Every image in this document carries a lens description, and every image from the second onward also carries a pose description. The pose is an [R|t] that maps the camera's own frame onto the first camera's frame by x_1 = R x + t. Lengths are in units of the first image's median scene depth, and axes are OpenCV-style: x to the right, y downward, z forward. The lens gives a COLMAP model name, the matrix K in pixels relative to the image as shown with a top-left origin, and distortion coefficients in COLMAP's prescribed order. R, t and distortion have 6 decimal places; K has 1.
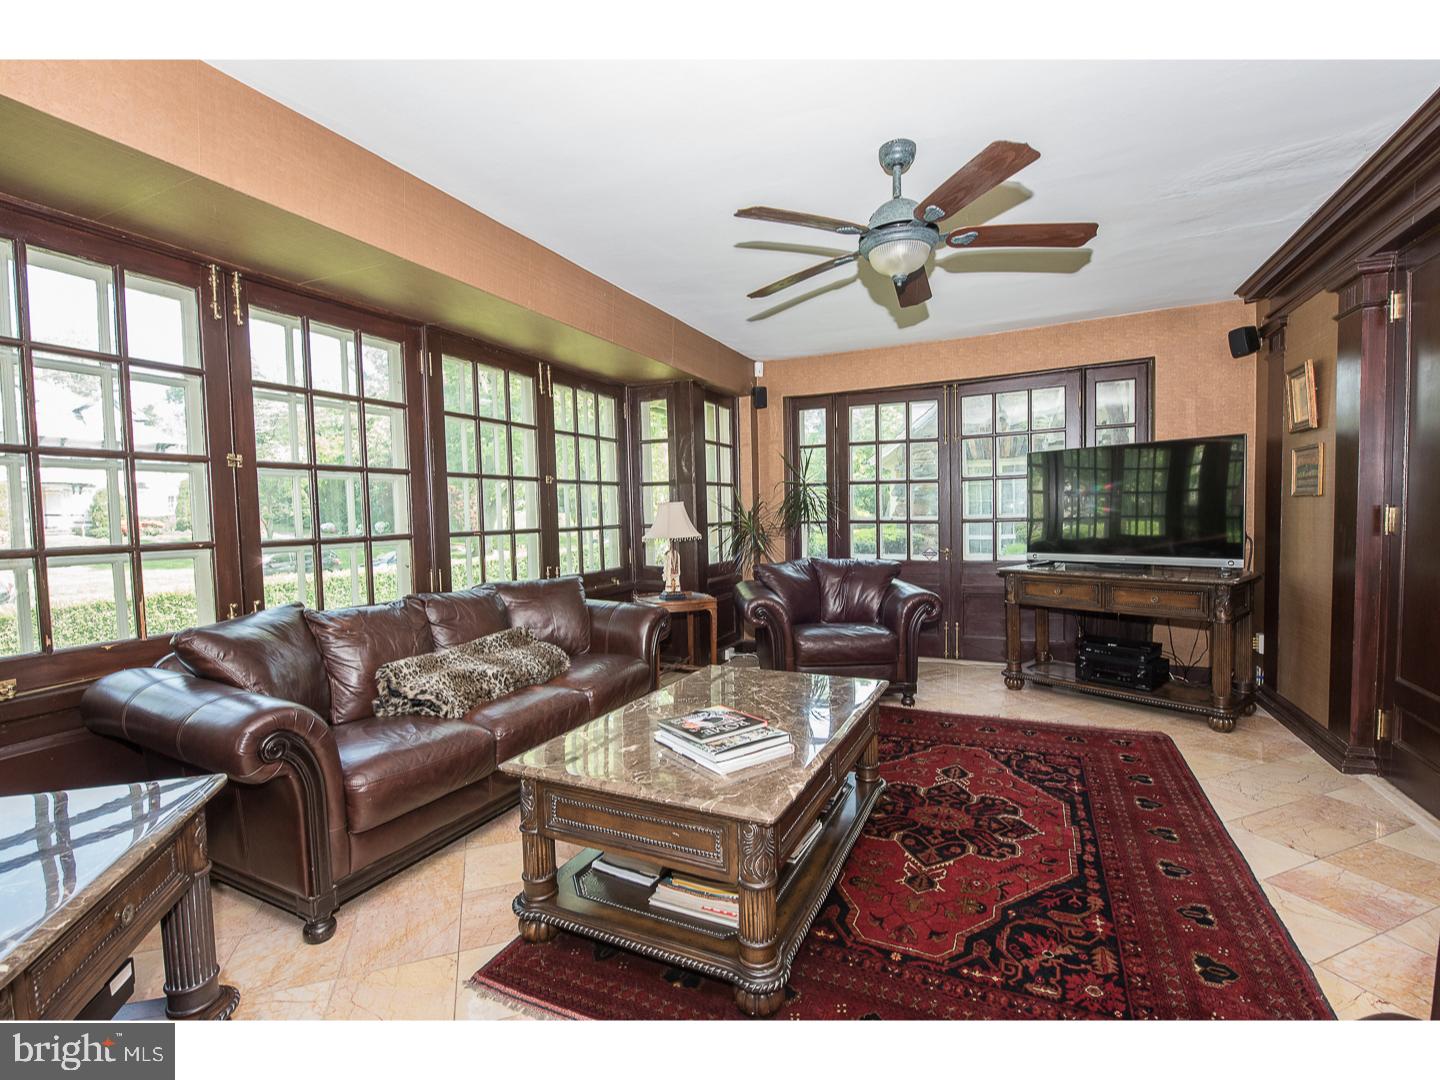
lens RADIAL K [[661.6, 0, 721.5], [0, 661.6, 543.1], [0, 0, 1]] dist [-0.015072, -0.000425]
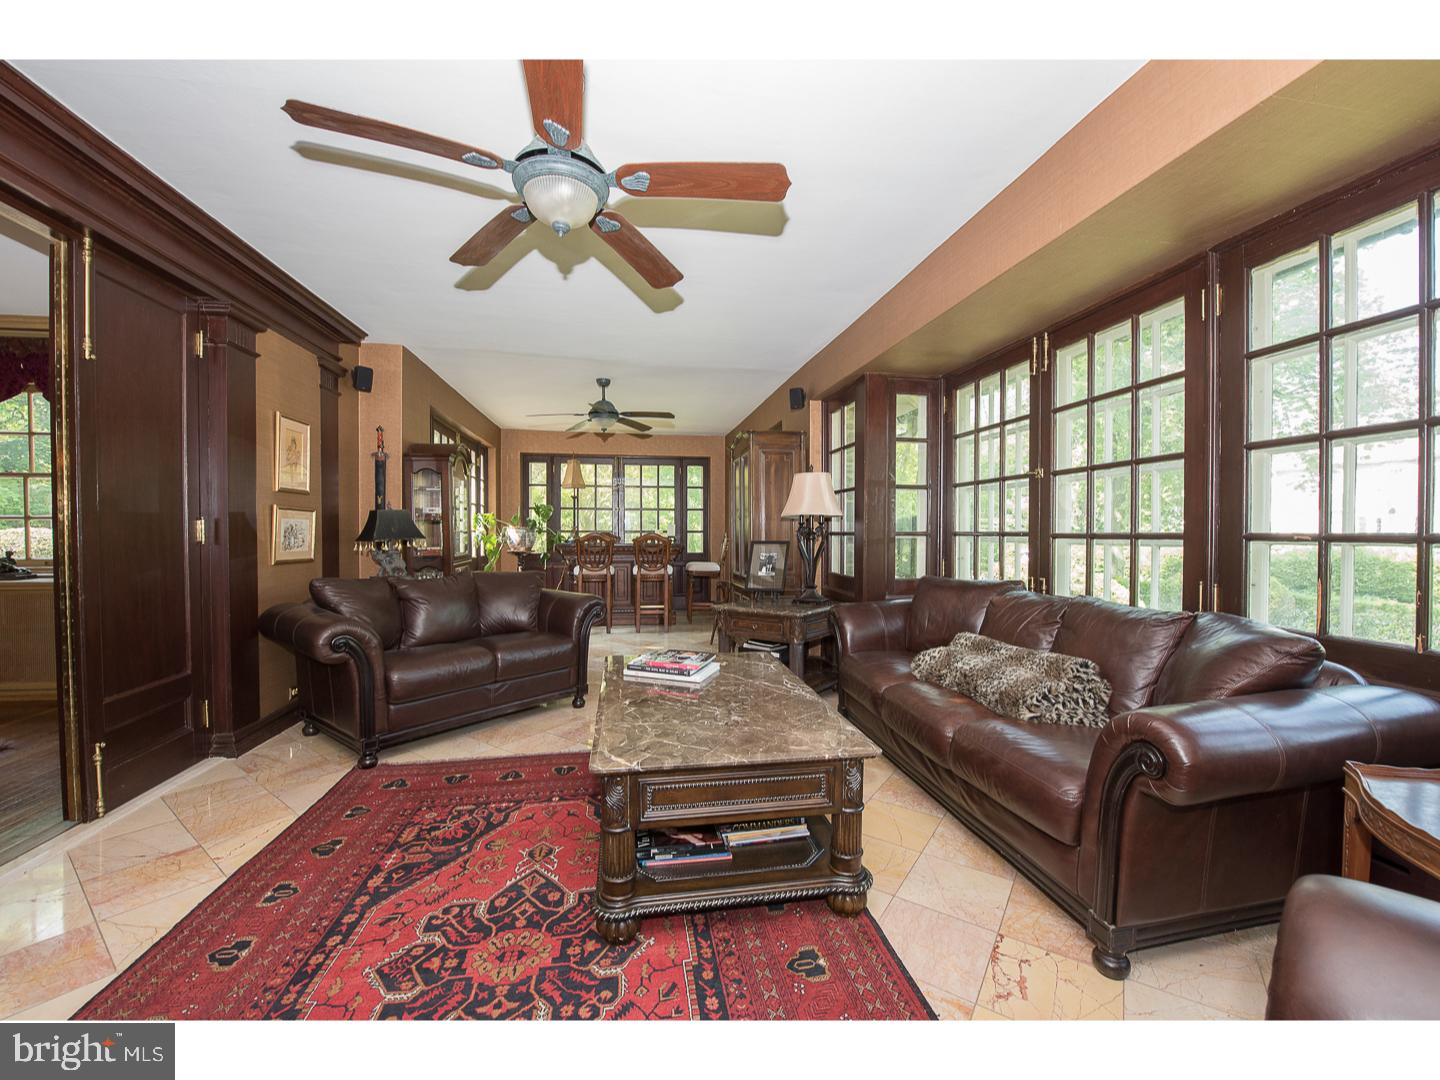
lens RADIAL K [[573.0, 0, 726.5], [0, 573.0, 543.0], [0, 0, 1]] dist [-0.016385, -0.001421]
pose [[-0.817148, 0.030149, -0.575639, 0.506543], [-0.009960, 0.997744, 0.066396, -0.055336], [0.576342, 0.059988, -0.815004, 1.677209]]
